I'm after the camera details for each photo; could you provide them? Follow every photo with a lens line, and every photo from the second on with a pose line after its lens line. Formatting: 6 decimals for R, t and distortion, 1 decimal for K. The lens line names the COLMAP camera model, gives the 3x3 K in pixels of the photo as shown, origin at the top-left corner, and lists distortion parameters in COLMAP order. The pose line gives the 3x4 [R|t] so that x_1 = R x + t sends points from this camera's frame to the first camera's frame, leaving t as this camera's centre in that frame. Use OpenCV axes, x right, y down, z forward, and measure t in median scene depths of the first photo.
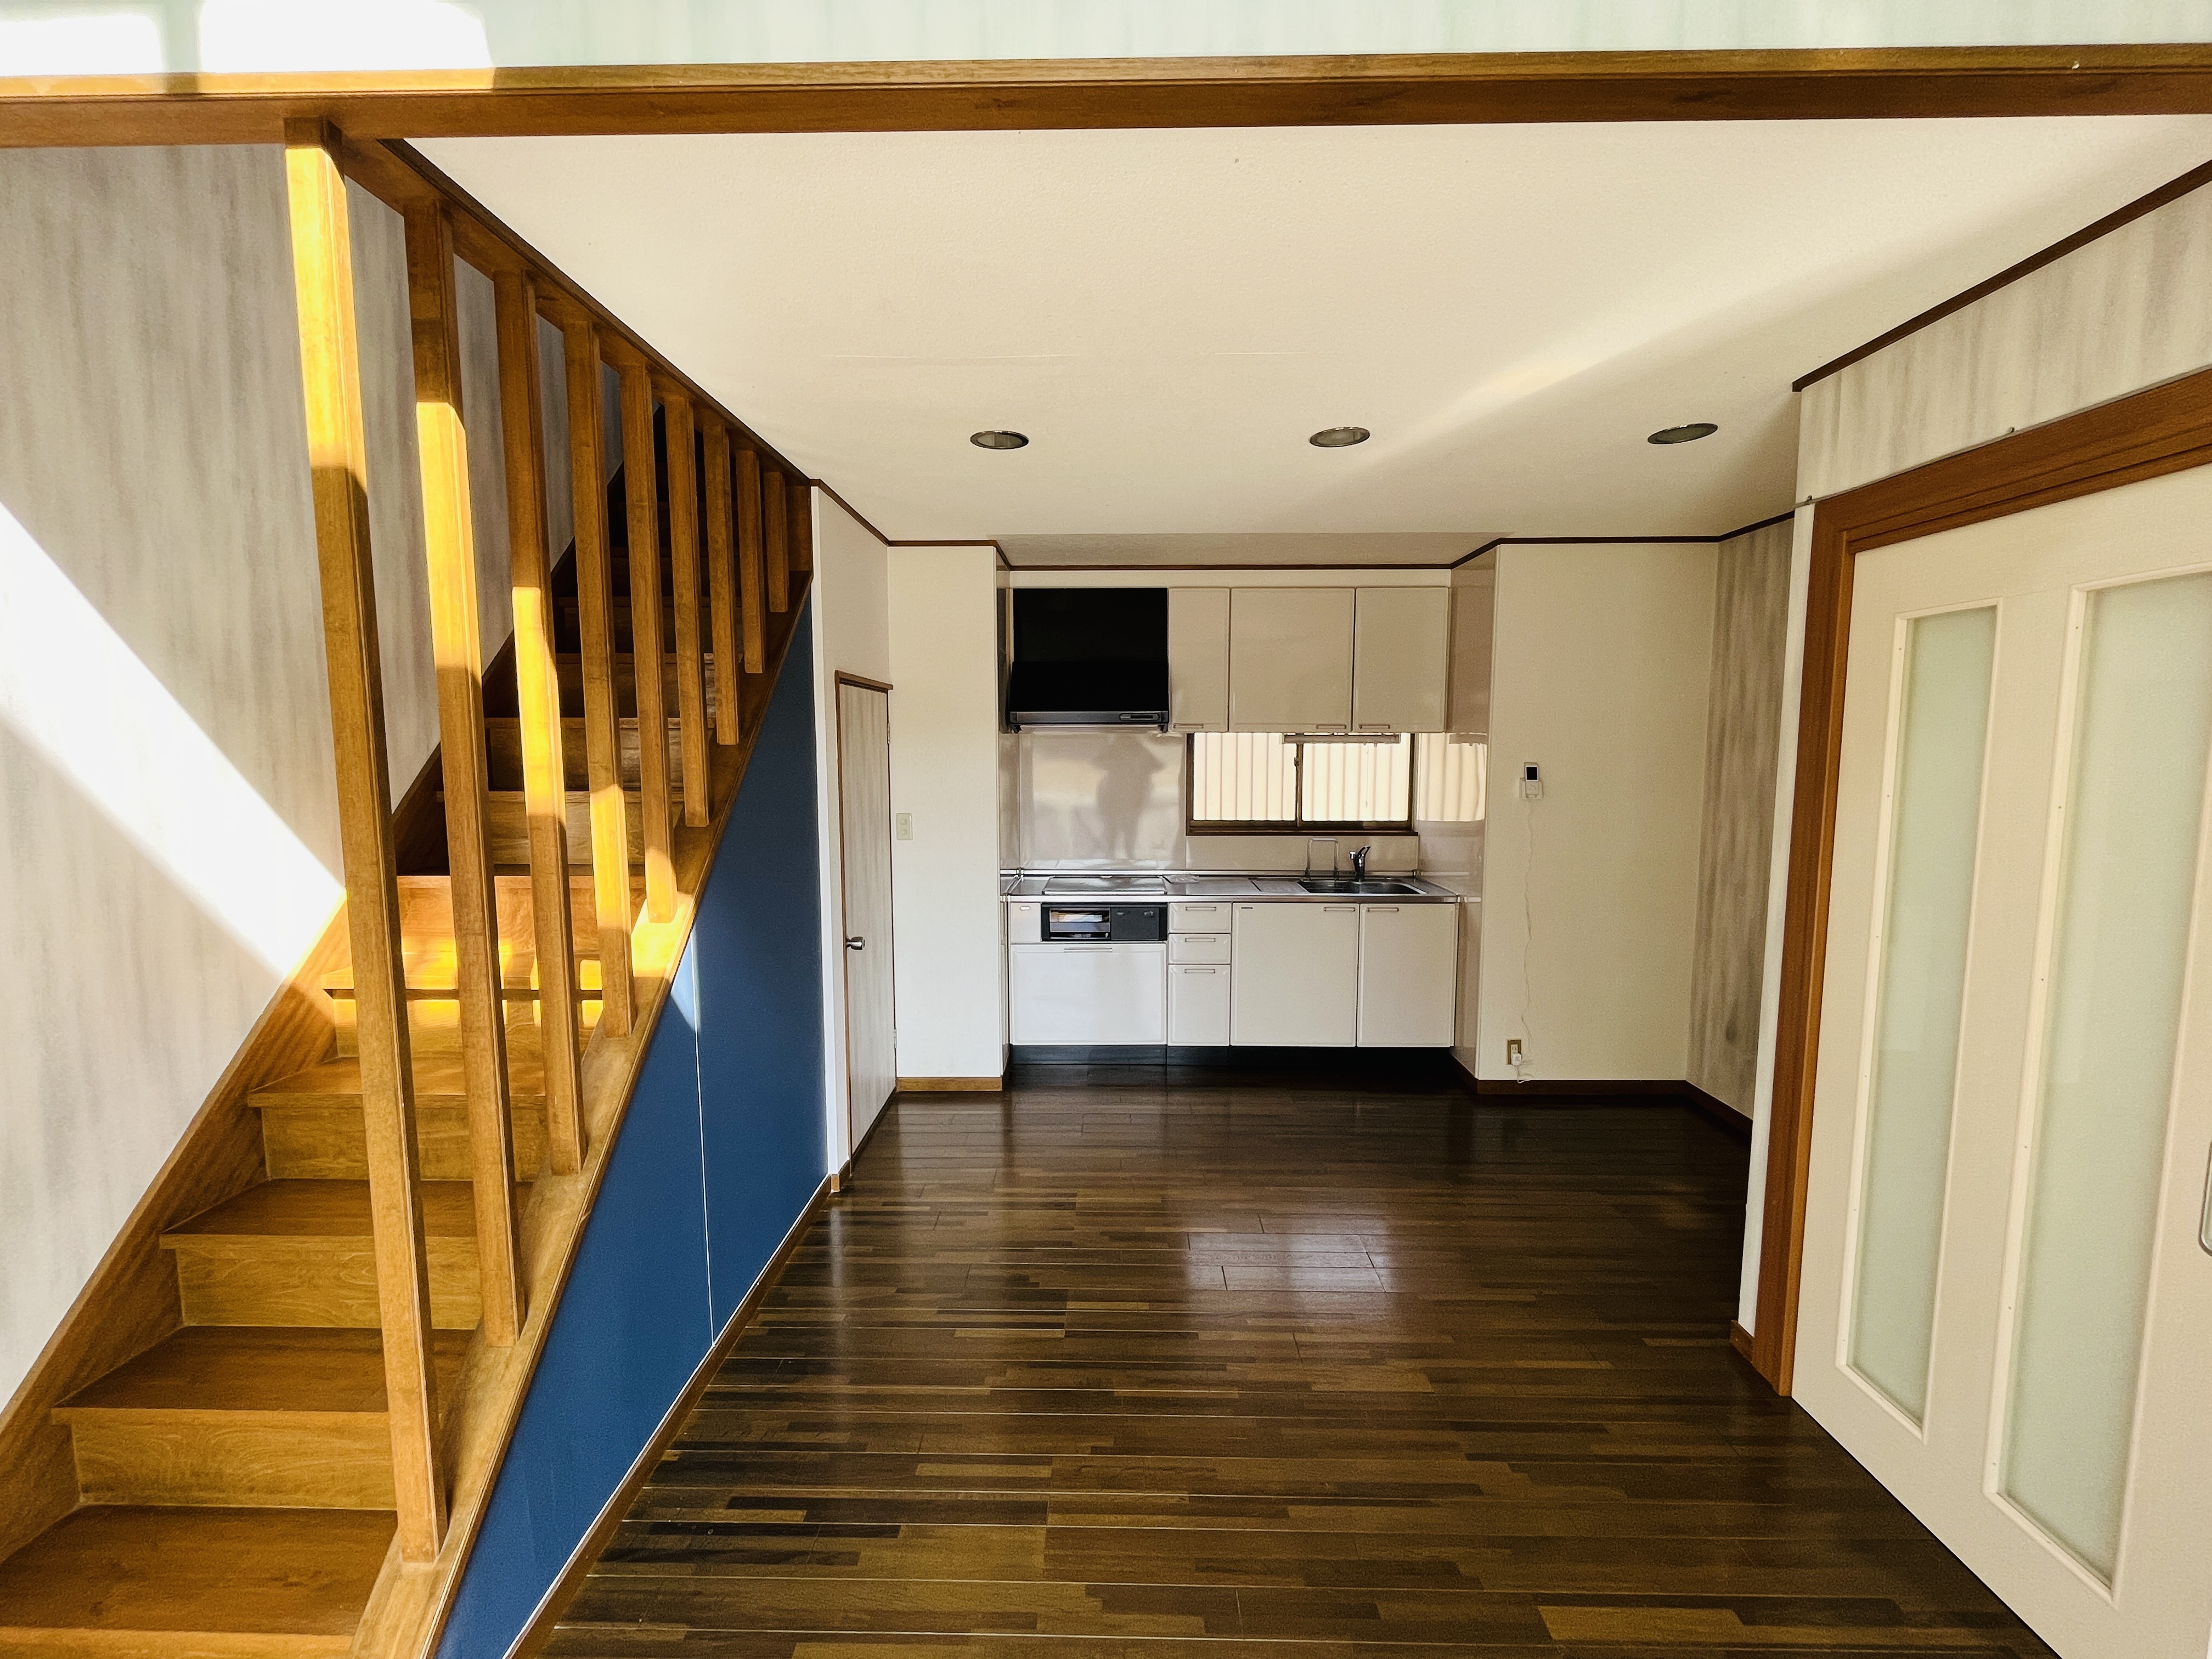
lens RADIAL K [[894.8, 0, 1106.0], [0, 894.8, 829.5], [0, 0, 1]] dist [0.000144, -0.000622]
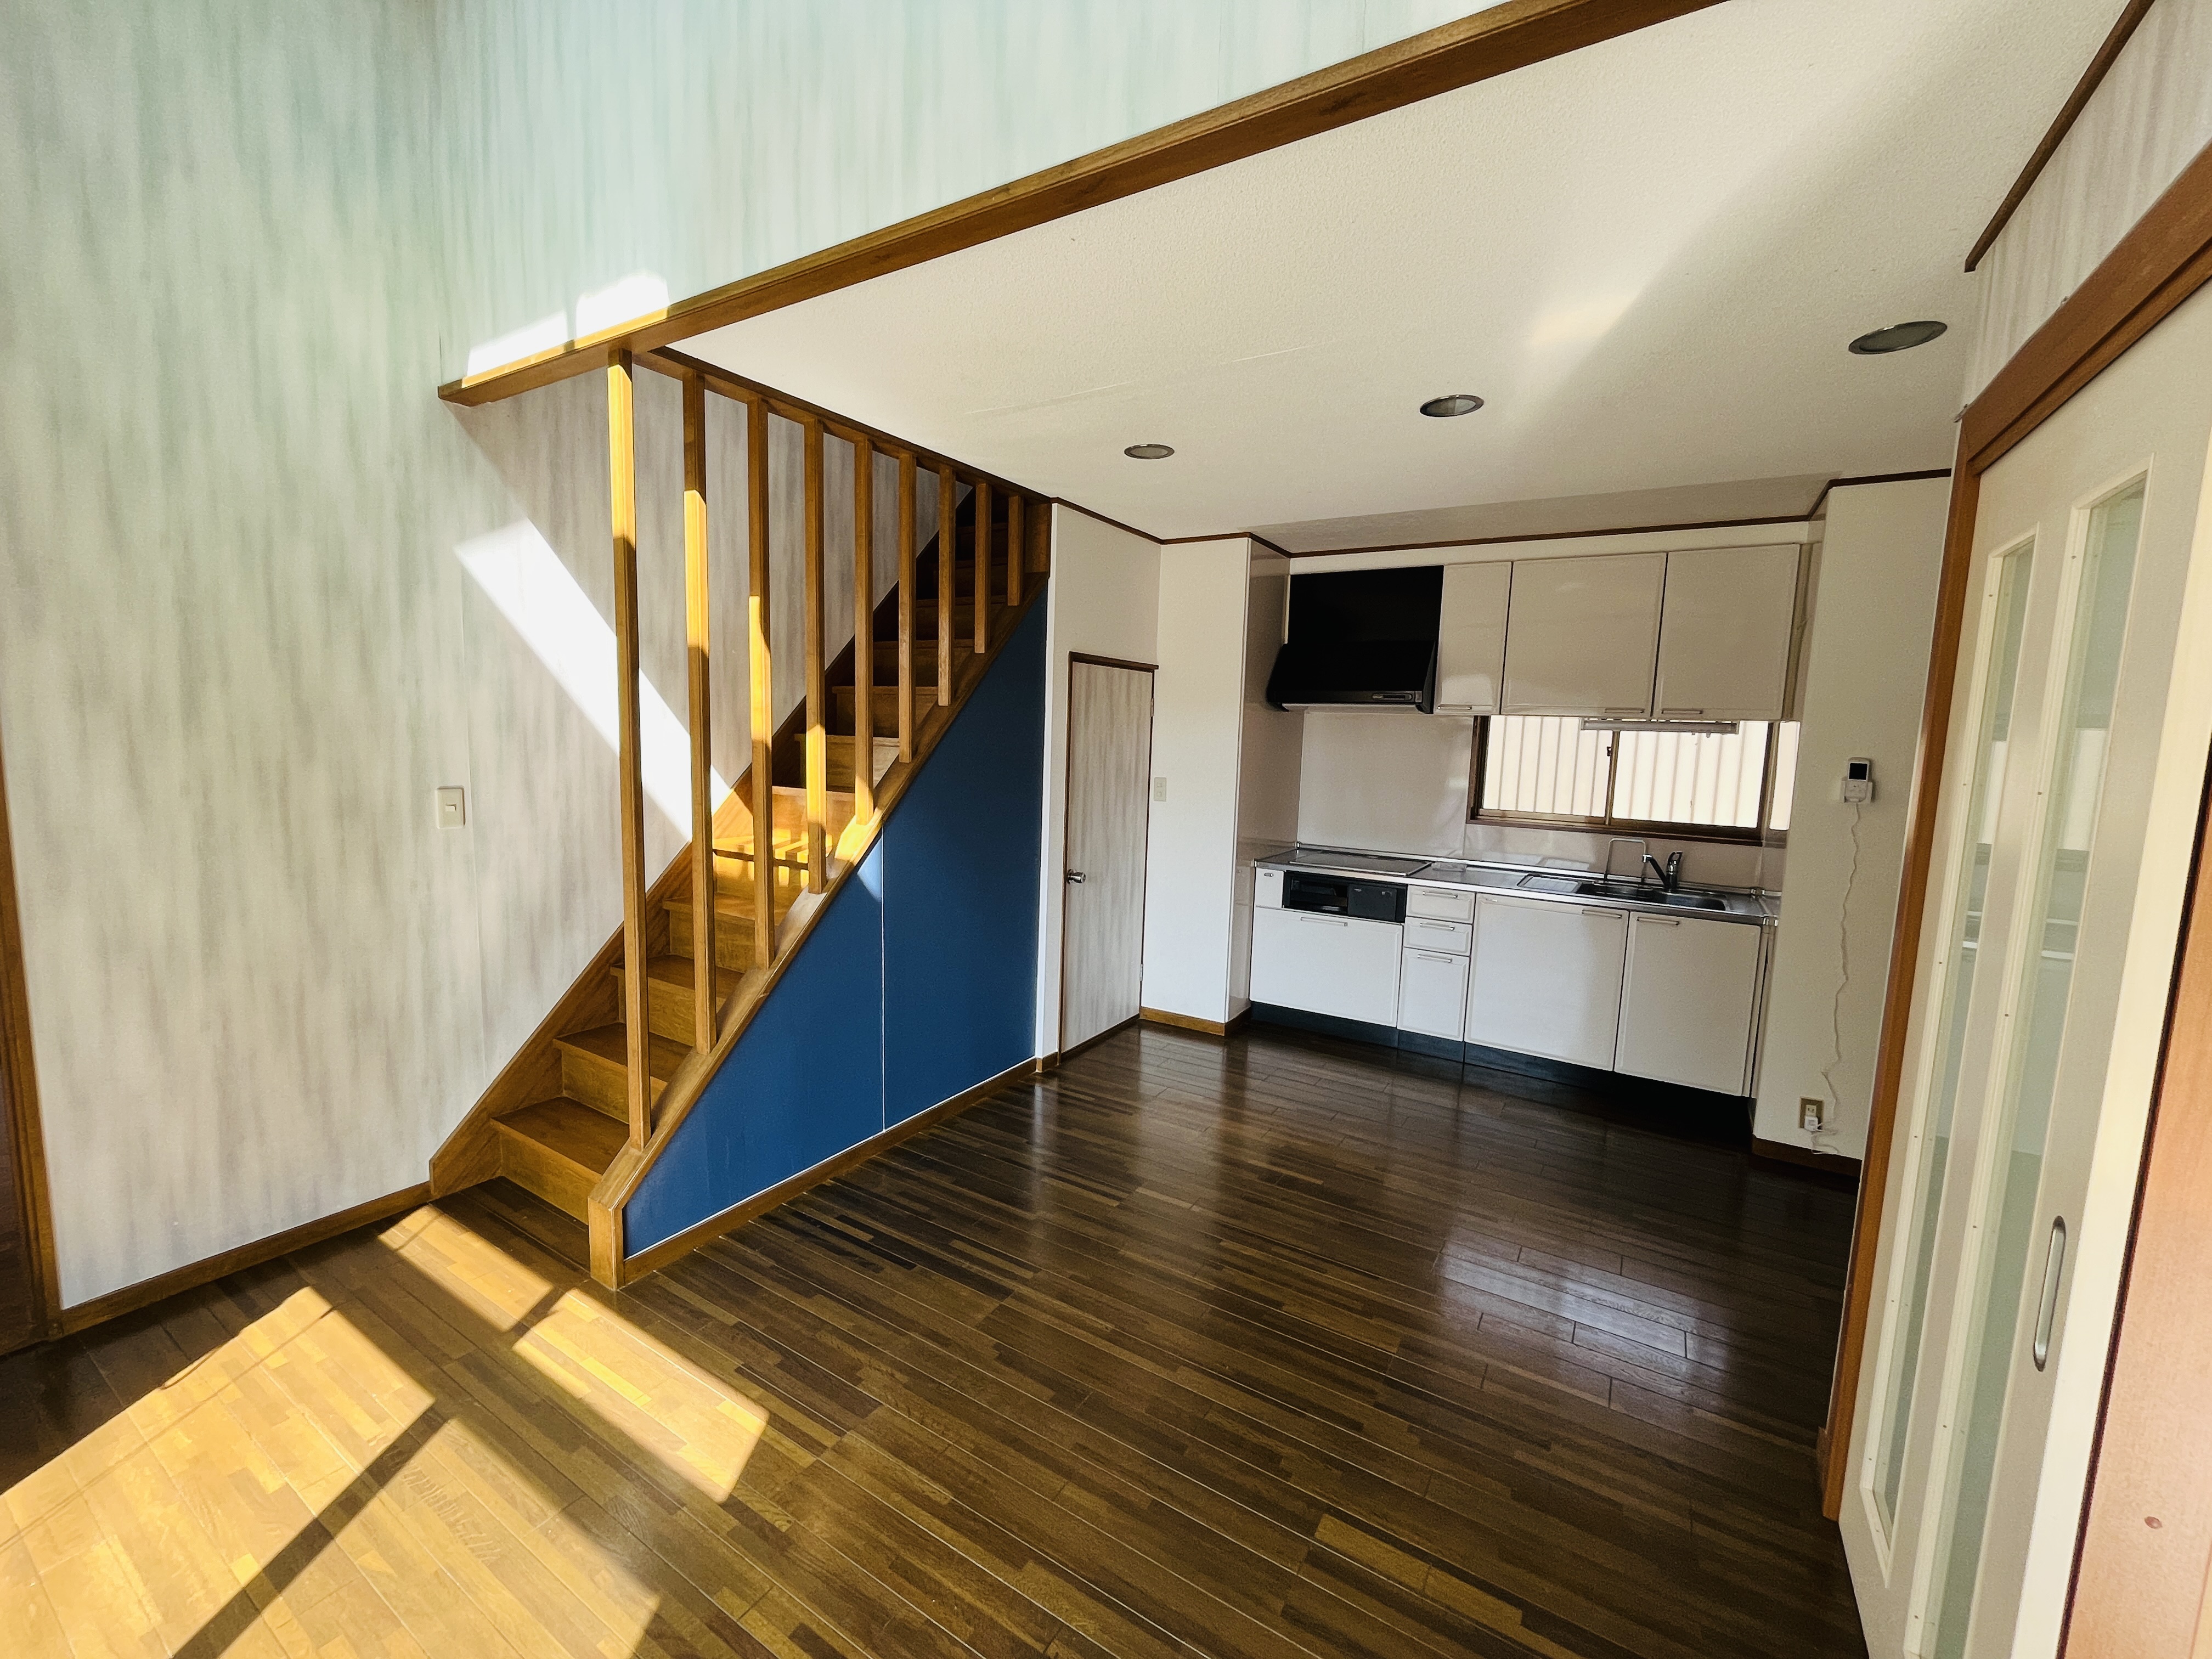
lens RADIAL K [[894.8, 0, 1106.0], [0, 894.8, 829.5], [0, 0, 1]] dist [0.000144, -0.000622]
pose [[0.860706, 0.085822, -0.501817, 0.304068], [-0.081099, 0.996215, 0.031277, 0.018672], [0.502602, 0.013777, 0.864408, -0.026753]]
